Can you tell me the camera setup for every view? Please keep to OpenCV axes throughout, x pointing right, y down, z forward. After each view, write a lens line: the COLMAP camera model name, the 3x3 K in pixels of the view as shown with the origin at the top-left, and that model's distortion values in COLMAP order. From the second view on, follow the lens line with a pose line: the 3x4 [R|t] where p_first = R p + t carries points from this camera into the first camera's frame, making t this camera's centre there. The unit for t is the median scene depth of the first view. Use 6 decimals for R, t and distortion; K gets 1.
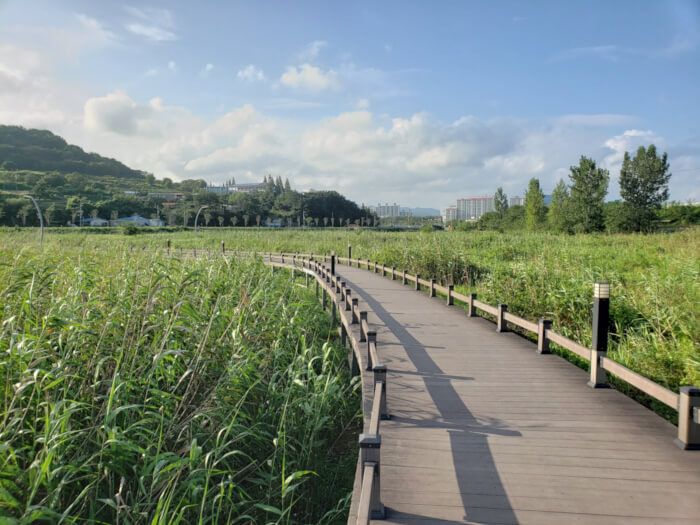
lens RADIAL K [[499.5, 0, 350.0], [0, 499.5, 262.5], [0, 0, 1]] dist [0.048239, -0.075135]
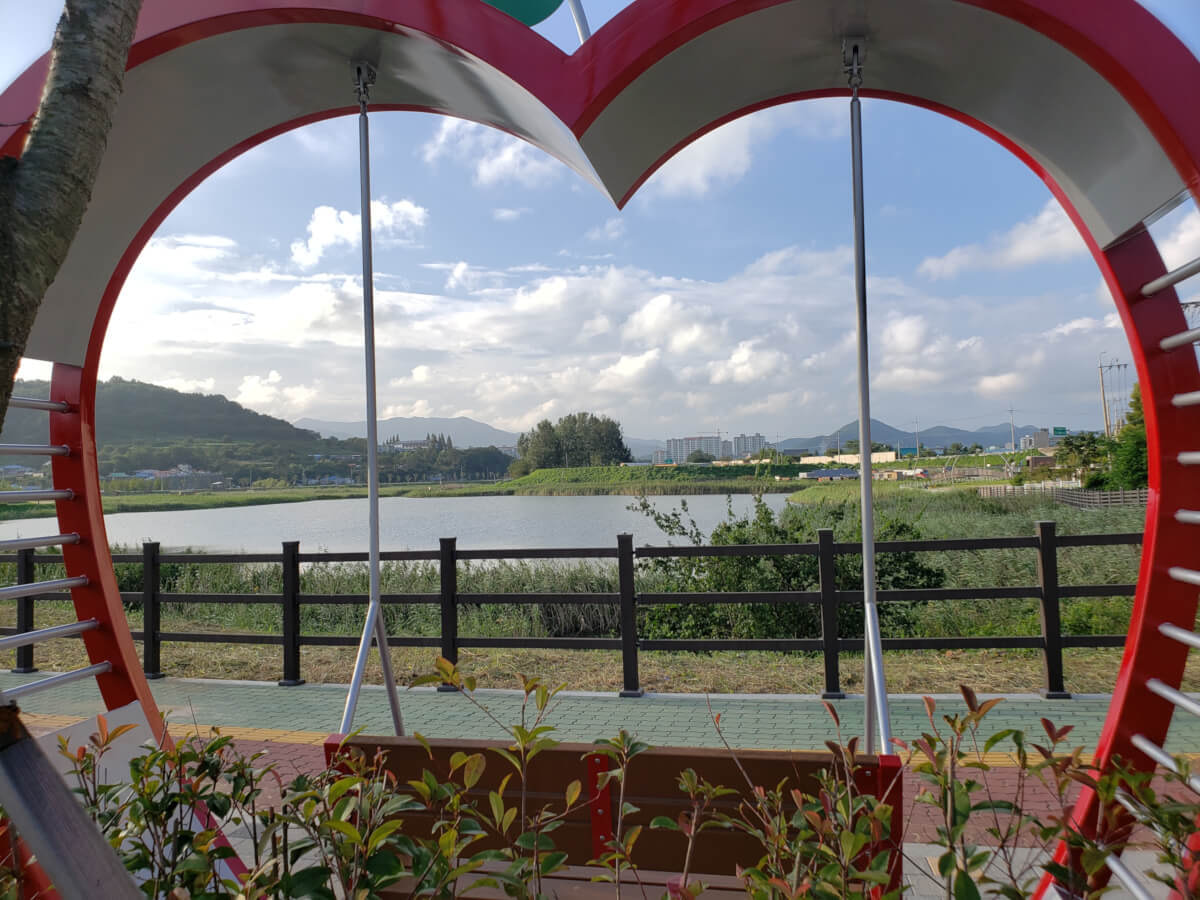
lens RADIAL K [[856.4, 0, 600.0], [0, 856.4, 450.0], [0, 0, 1]] dist [0.048239, -0.075135]
pose [[0.999073, -0.025331, 0.034804, 0.185964], [0.028578, 0.994952, -0.096196, 0.070535], [-0.032192, 0.097102, 0.994754, -1.164657]]
